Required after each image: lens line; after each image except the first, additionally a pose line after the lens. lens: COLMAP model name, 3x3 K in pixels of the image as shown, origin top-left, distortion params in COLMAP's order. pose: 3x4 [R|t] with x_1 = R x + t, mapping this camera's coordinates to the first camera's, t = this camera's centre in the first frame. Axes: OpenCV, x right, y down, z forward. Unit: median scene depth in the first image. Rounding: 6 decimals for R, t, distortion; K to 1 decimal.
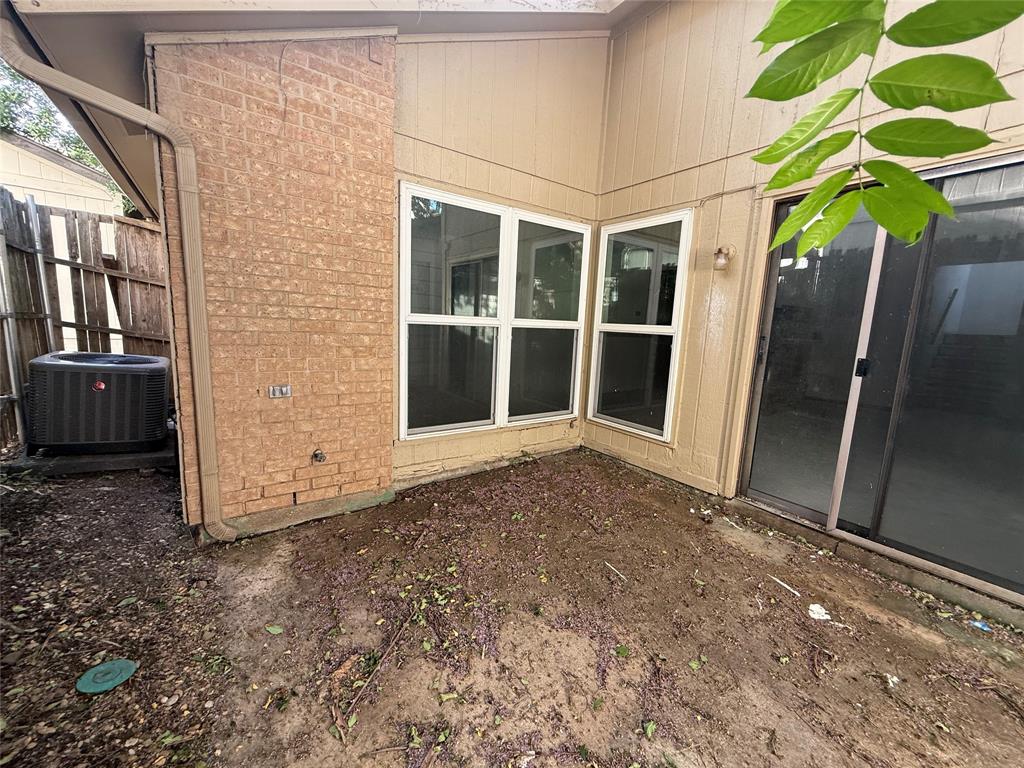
lens RADIAL K [[408.3, 0, 511.9], [0, 408.3, 383.9], [0, 0, 1]] dist [0.000996, 0.000549]
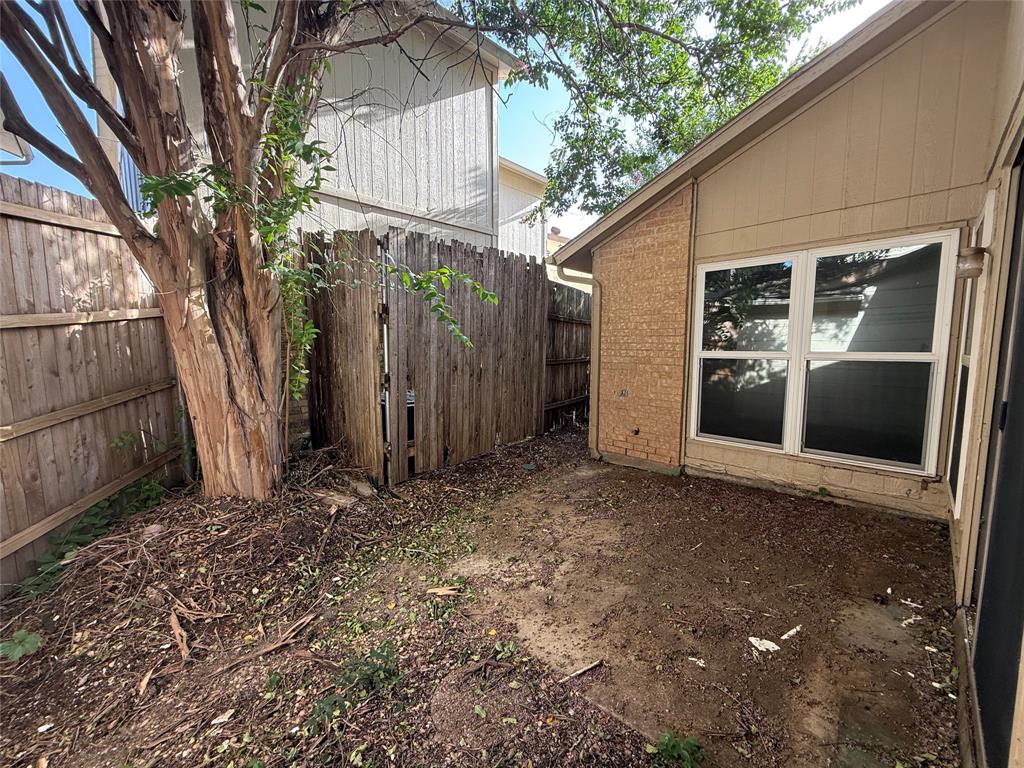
lens RADIAL K [[408.3, 0, 508.5], [0, 408.3, 386.6], [0, 0, 1]] dist [0.000996, 0.000549]
pose [[0.155673, 0.048079, -0.986638, 1.210700], [-0.143977, 0.989253, 0.025489, 0.015607], [0.977260, 0.138085, 0.160922, 0.132871]]
